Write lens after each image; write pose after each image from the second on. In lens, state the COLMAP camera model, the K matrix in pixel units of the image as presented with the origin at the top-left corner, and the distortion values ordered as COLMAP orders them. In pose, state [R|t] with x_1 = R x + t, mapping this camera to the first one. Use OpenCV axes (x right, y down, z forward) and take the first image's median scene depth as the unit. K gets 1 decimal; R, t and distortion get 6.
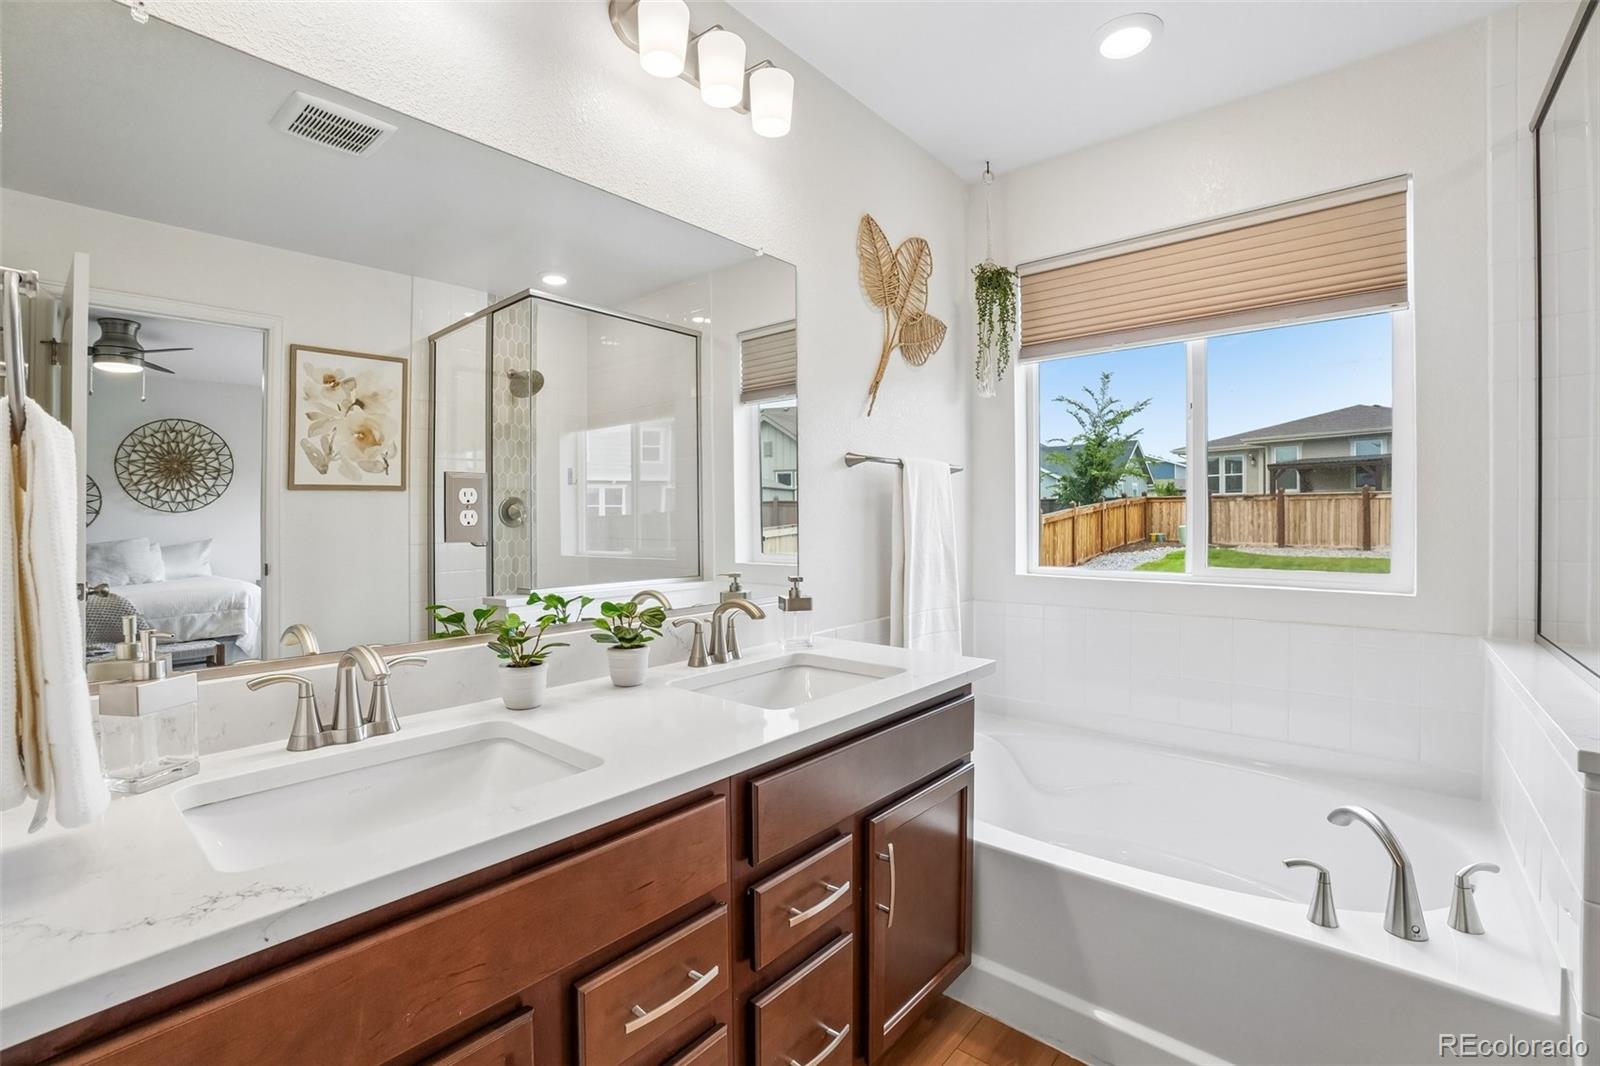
lens RADIAL K [[703.4, 0, 791.1], [0, 703.4, 524.4], [0, 0, 1]] dist [-0.061156, 0.021287]
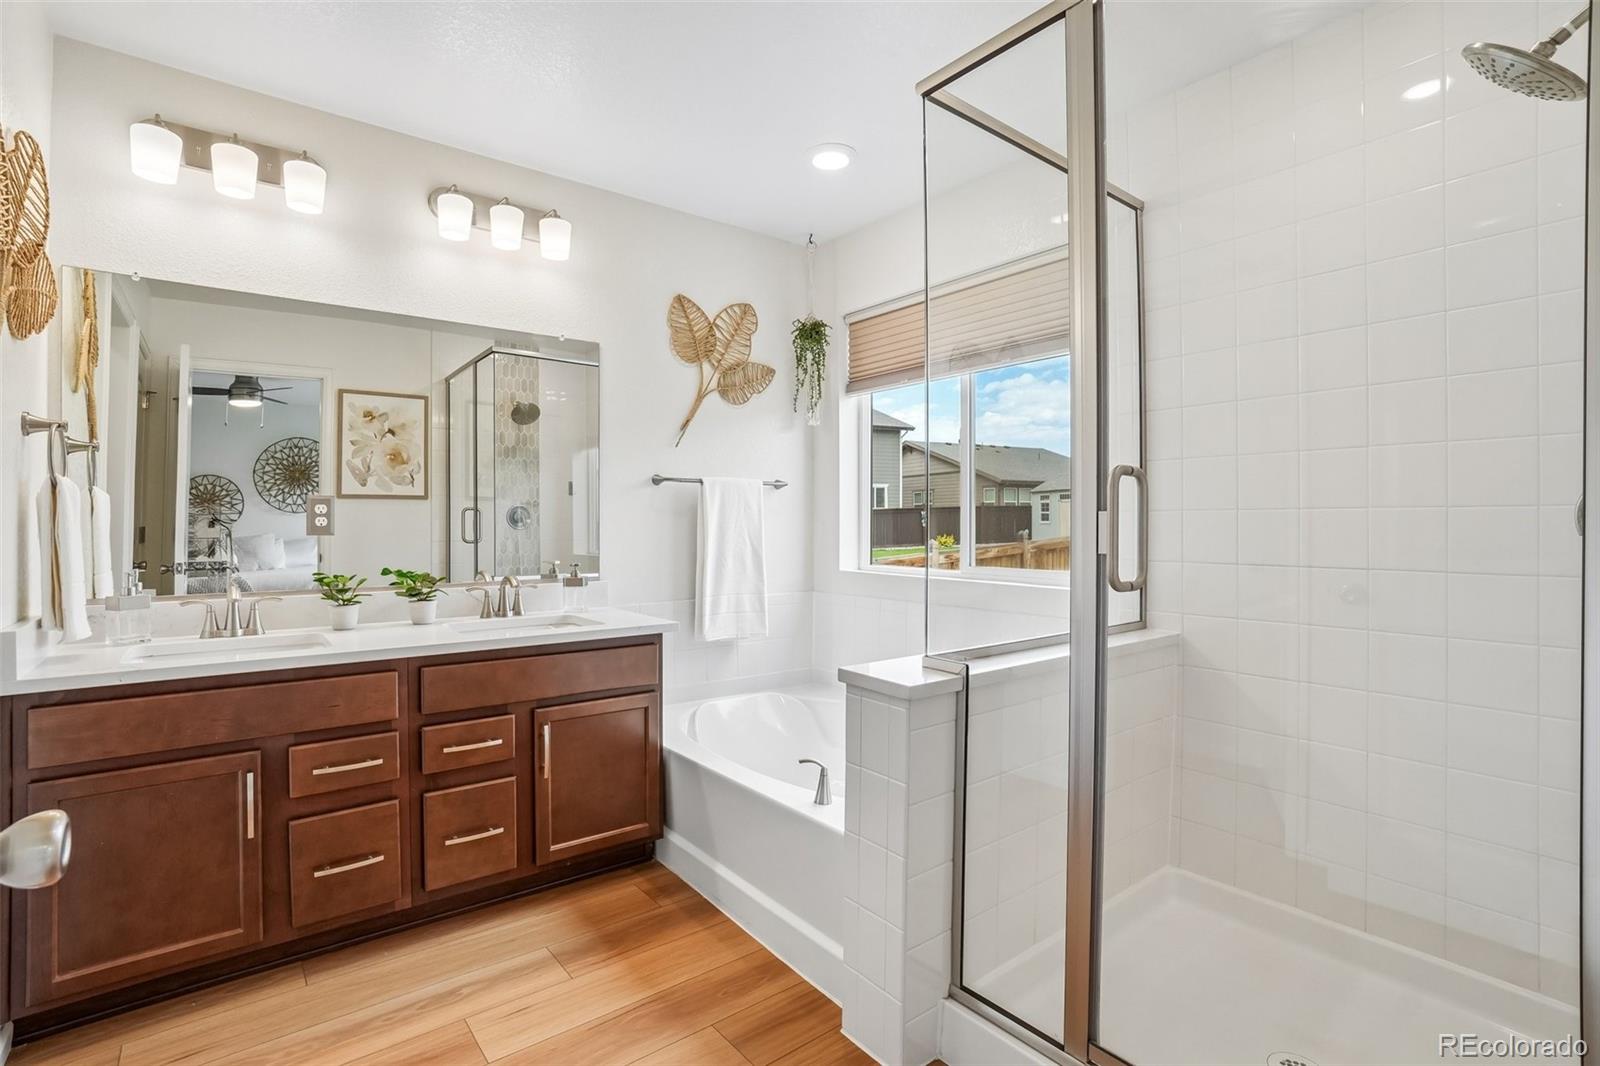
lens RADIAL K [[808.2, 0, 897.3], [0, 808.2, 525.5], [0, 0, 1]] dist [-0.048728, 0.020153]
pose [[0.985380, 0.008945, -0.170139, 0.738137], [-0.009610, 0.999949, -0.003088, -0.004081], [0.170102, 0.004678, 0.985415, -0.409592]]
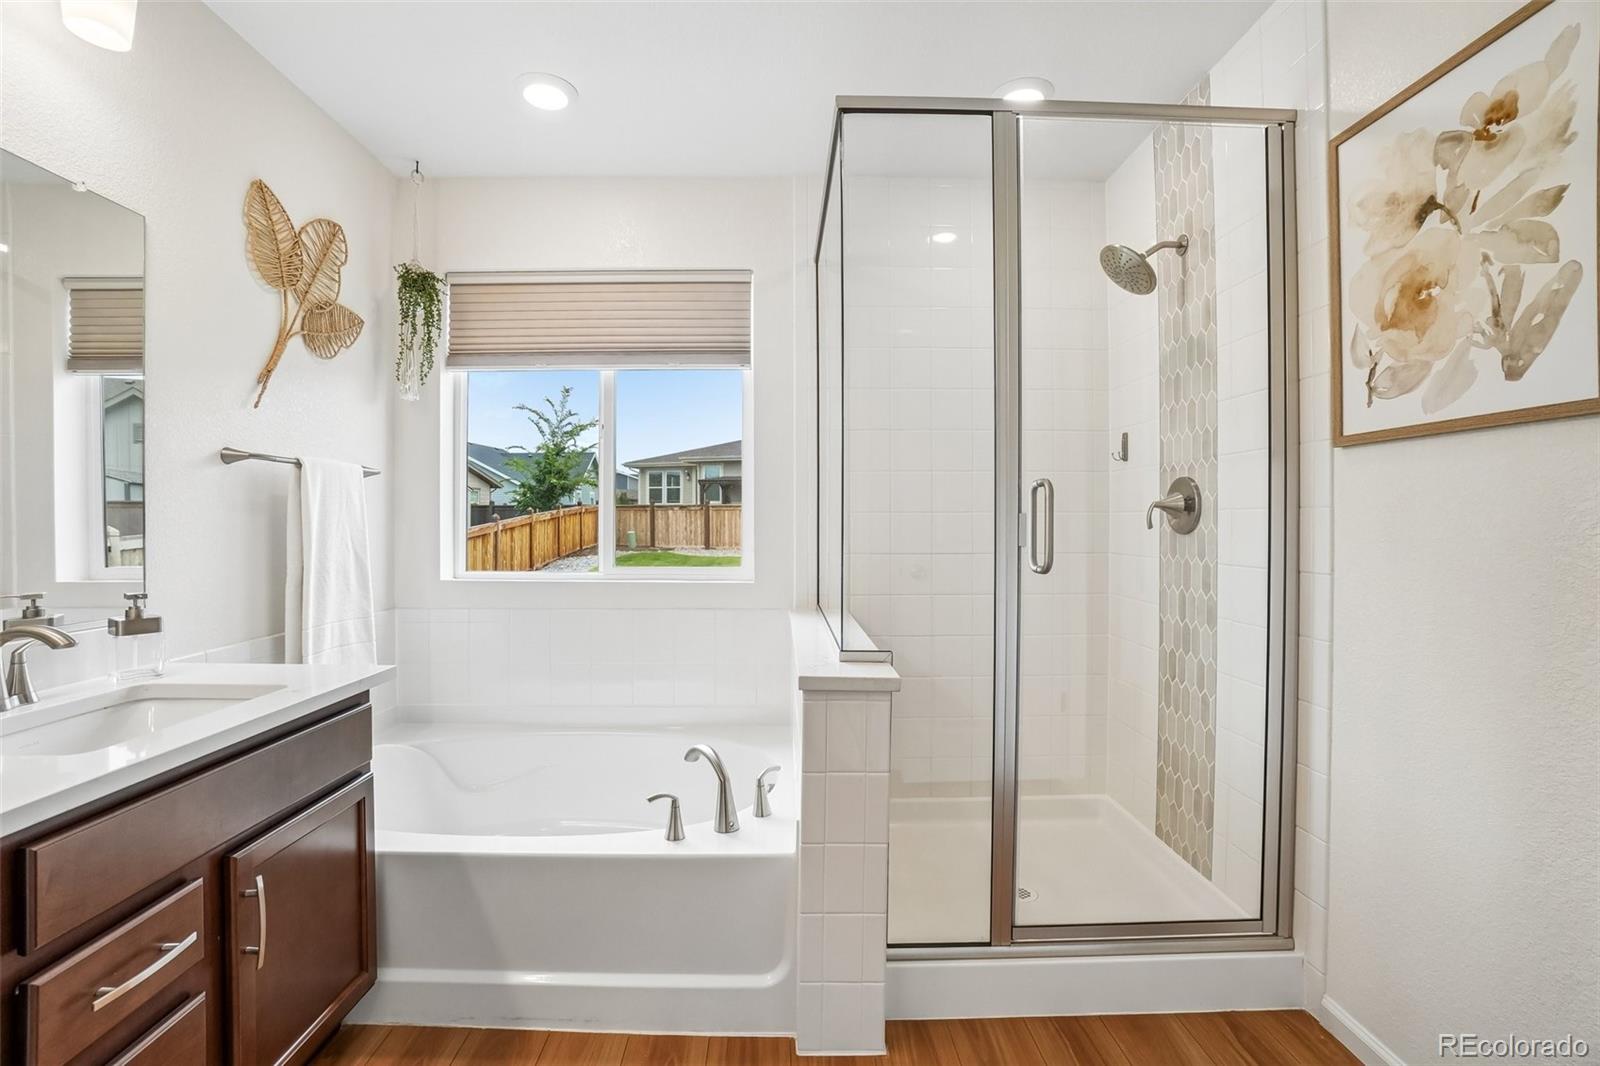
lens RADIAL K [[703.4, 0, 791.1], [0, 703.4, 524.4], [0, 0, 1]] dist [-0.061156, 0.021287]
pose [[0.748709, 0.003829, 0.662887, 0.043643], [0.002167, 0.999964, -0.008225, 0.001120], [-0.662895, 0.007594, 0.748674, -0.085089]]
